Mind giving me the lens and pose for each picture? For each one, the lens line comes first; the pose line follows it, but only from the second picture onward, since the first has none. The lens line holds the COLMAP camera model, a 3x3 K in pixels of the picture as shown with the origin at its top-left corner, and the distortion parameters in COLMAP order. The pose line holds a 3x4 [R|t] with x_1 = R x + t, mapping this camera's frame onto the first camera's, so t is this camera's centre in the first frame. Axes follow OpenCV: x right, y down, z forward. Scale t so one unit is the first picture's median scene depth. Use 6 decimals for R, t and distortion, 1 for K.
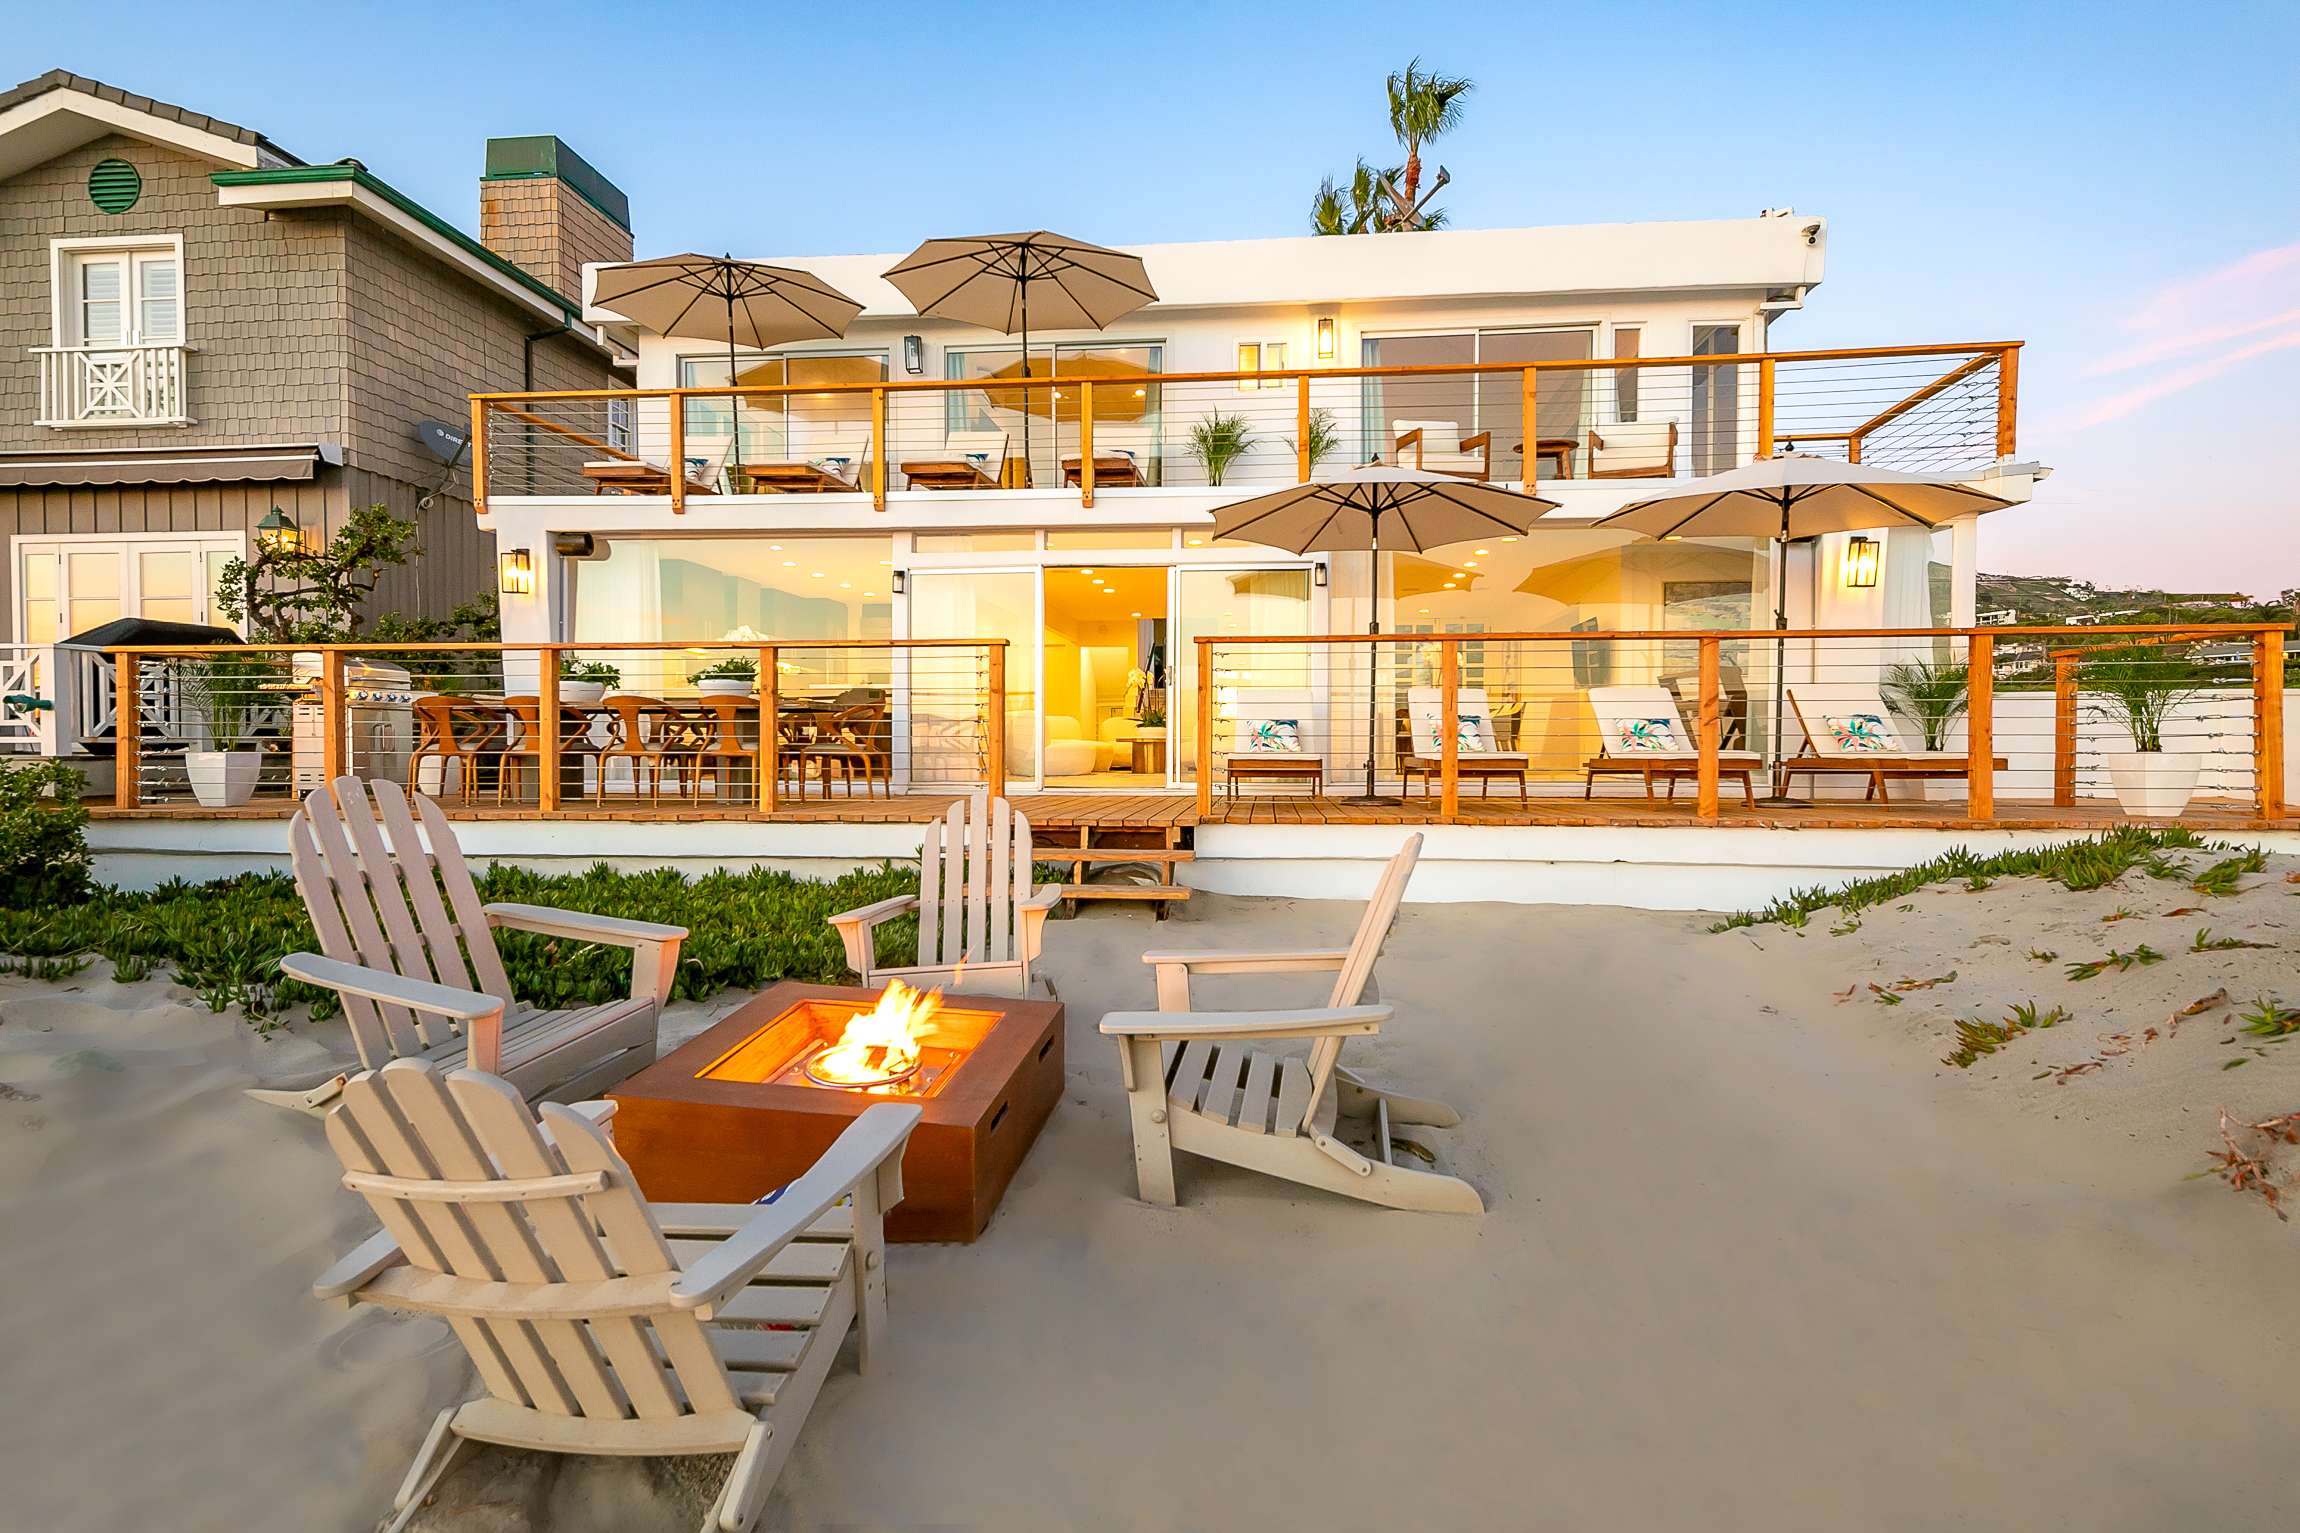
lens RADIAL K [[1202.0, 0, 1183.4], [0, 1202.0, 753.8], [0, 0, 1]] dist [0.005185, 0.001258]
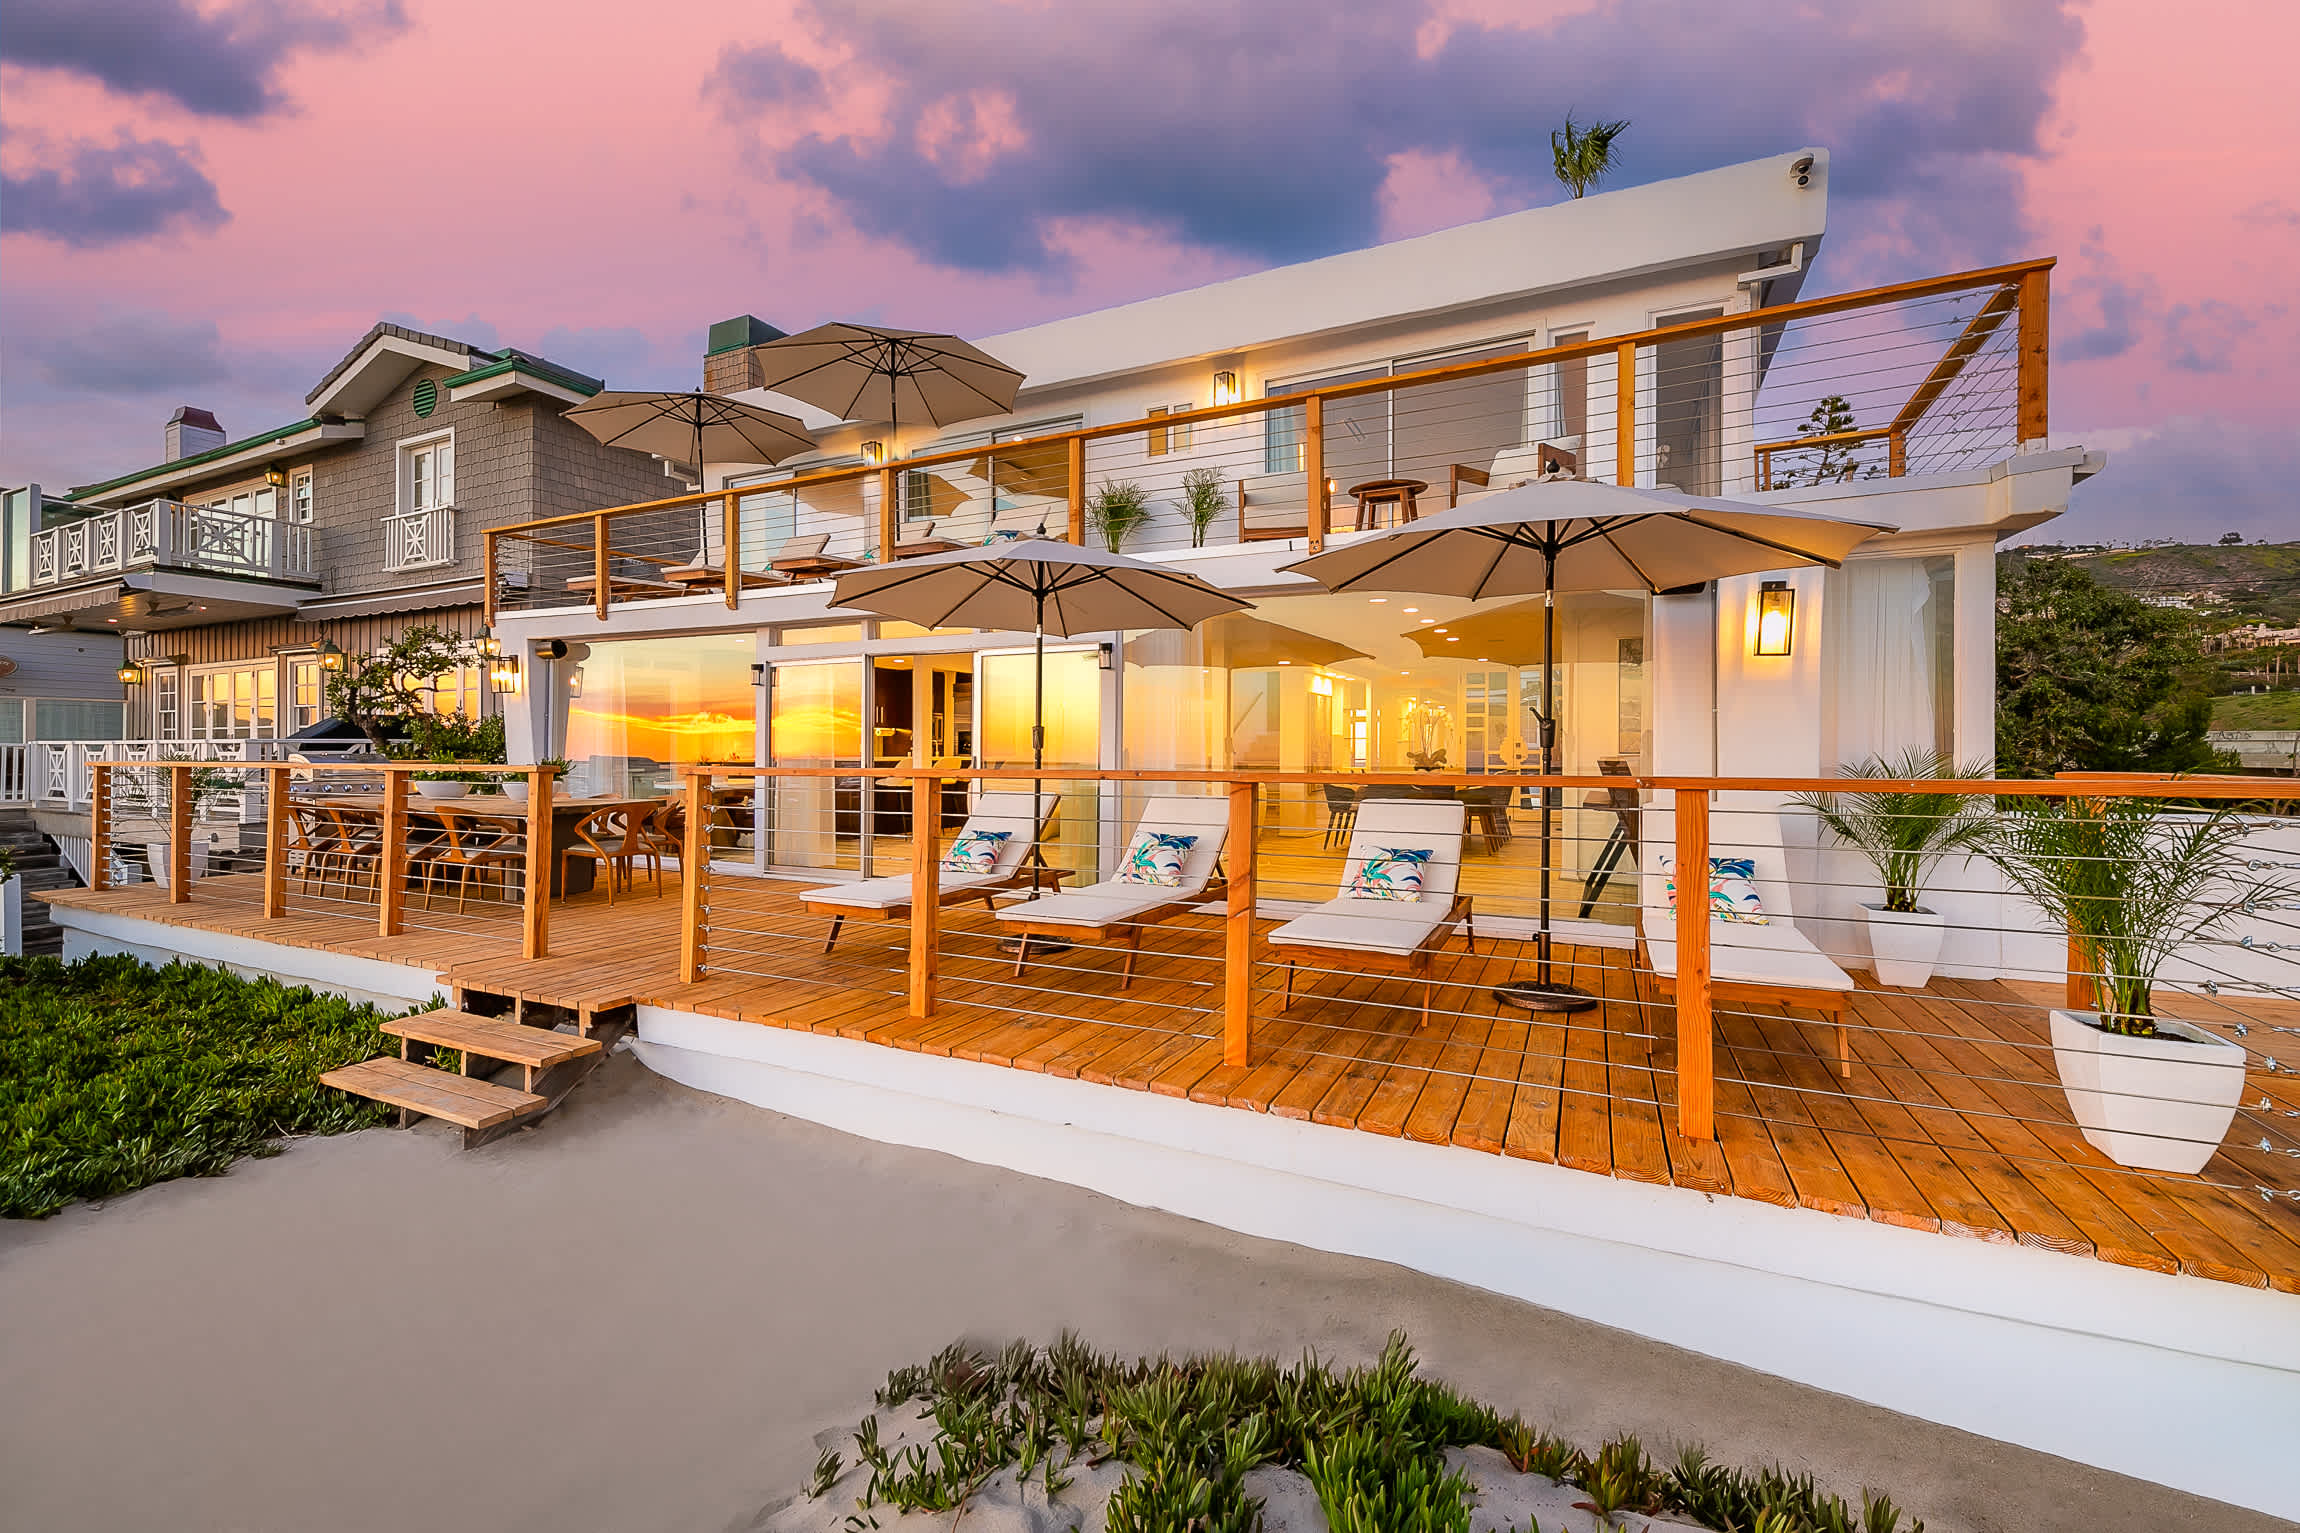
lens RADIAL K [[943.5, 0, 1148.7], [0, 943.5, 746.1], [0, 0, 1]] dist [-0.001557, 0.000007]
pose [[0.939154, -0.002078, -0.343489, 0.308717], [0.000791, 0.999992, -0.003888, -0.062962], [0.343494, 0.003380, 0.939149, 0.278613]]
